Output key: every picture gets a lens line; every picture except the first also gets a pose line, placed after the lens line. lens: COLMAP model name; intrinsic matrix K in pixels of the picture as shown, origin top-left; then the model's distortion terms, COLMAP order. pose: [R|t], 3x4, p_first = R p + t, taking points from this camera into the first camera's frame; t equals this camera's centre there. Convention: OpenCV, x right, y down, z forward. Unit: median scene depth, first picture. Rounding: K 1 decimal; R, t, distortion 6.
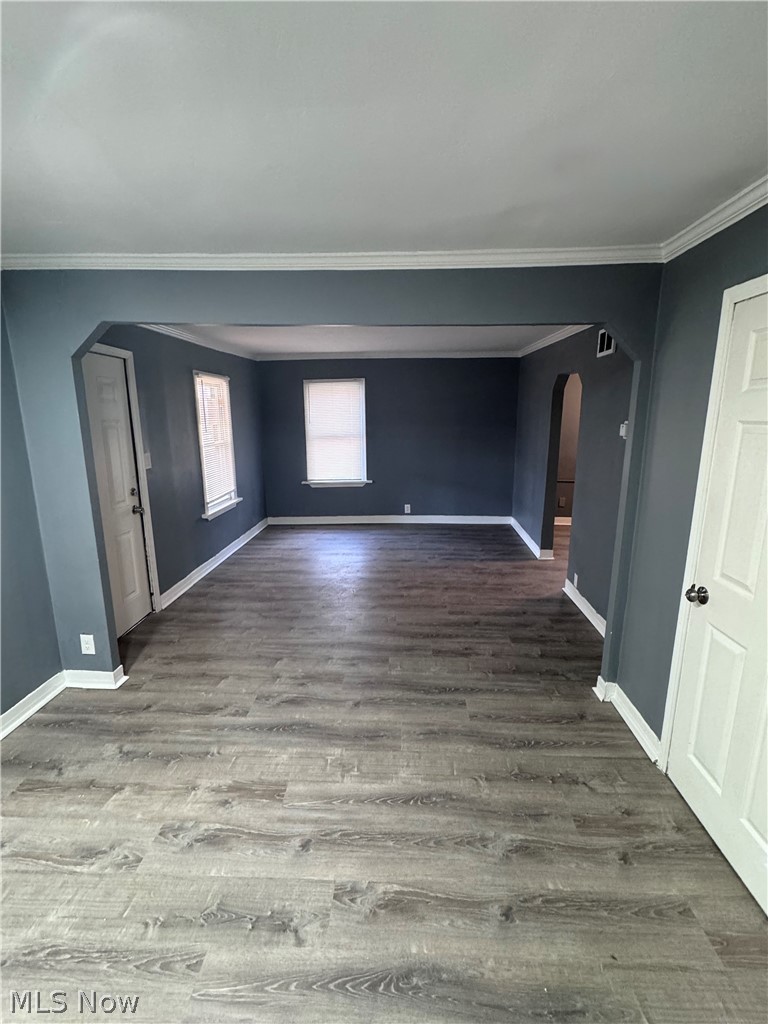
lens RADIAL K [[458.0, 0, 400.0], [0, 458.0, 511.9], [0, 0, 1]] dist [-0.026678, -0.000001]
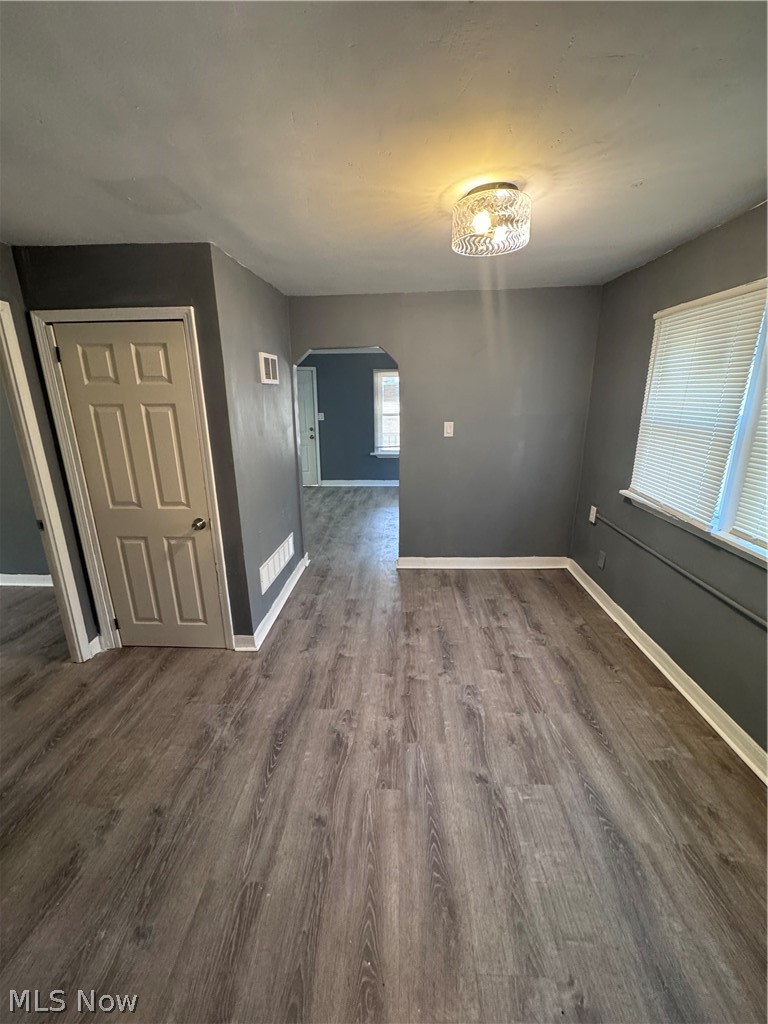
lens RADIAL K [[407.5, 0, 384.0], [0, 407.5, 512.0], [0, 0, 1]] dist [-0.001921, -0.000178]
pose [[-0.030501, 0.264884, -0.963798, 1.640658], [-0.202416, 0.942631, 0.265472, -0.295537], [0.978825, 0.203185, 0.024866, 1.510641]]
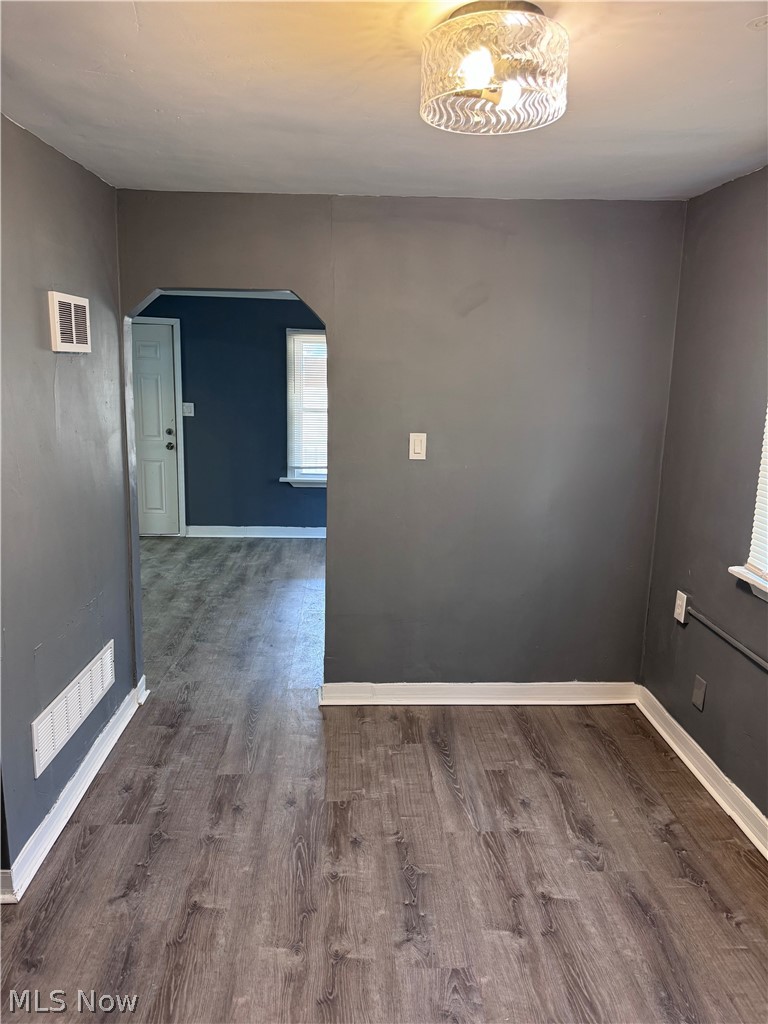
lens RADIAL K [[718.3, 0, 377.9], [0, 718.3, 517.9], [0, 0, 1]] dist [0.077661, -0.087115]
pose [[0.059654, 0.189384, -0.980089, 1.565039], [-0.232754, 0.957414, 0.170835, -0.314672], [0.970704, 0.217929, 0.101193, 1.522562]]
